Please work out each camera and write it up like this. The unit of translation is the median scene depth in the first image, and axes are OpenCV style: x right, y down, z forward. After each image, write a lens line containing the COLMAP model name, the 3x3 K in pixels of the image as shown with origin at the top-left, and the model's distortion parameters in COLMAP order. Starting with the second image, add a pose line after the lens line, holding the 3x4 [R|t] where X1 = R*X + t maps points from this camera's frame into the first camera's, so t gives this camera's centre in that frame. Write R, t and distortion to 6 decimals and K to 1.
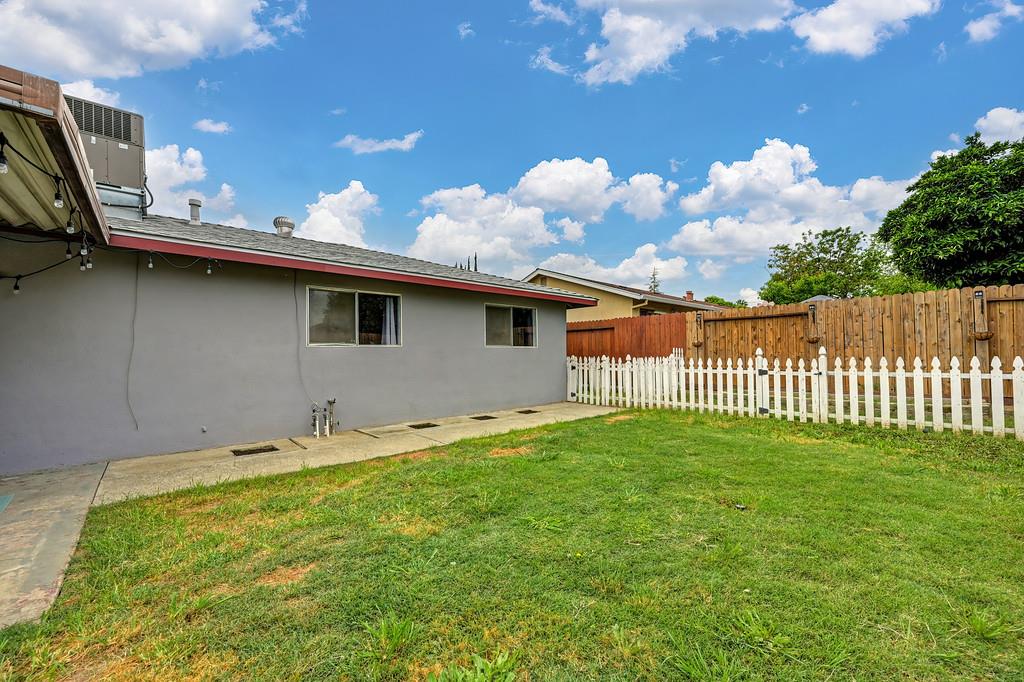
lens RADIAL K [[408.1, 0, 513.3], [0, 408.1, 343.2], [0, 0, 1]] dist [-0.001787, 0.000340]
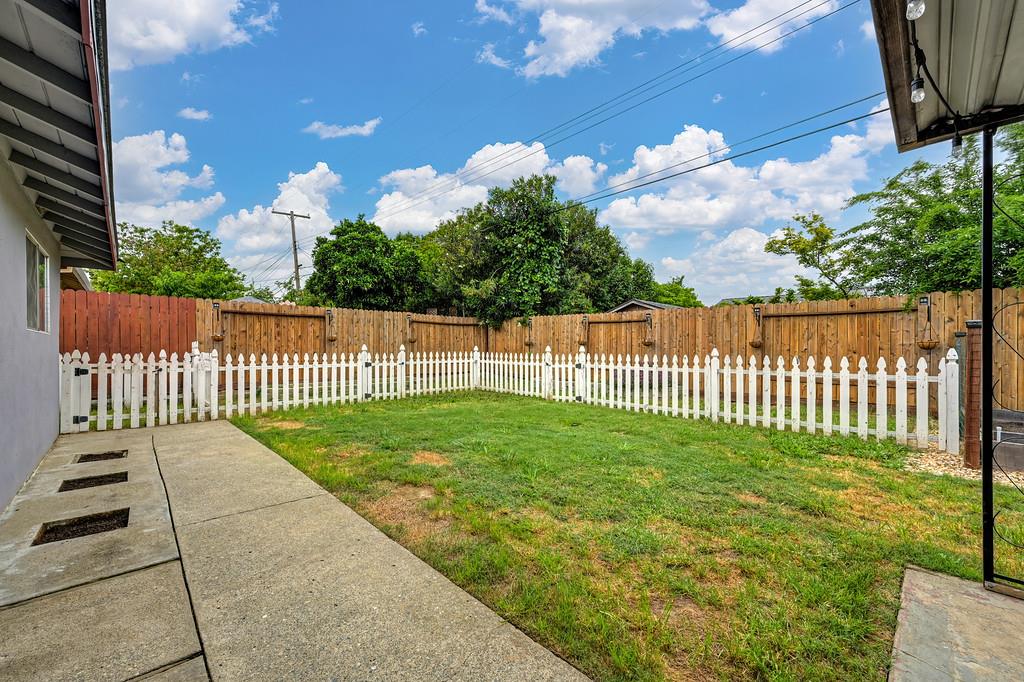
lens RADIAL K [[408.1, 0, 510.2], [0, 408.1, 330.9], [0, 0, 1]] dist [-0.001787, 0.000340]
pose [[-0.022751, 0.051769, 0.998400, -0.533794], [-0.028781, 0.998211, -0.052415, 0.018475], [-0.999327, -0.029928, -0.021221, 0.501957]]
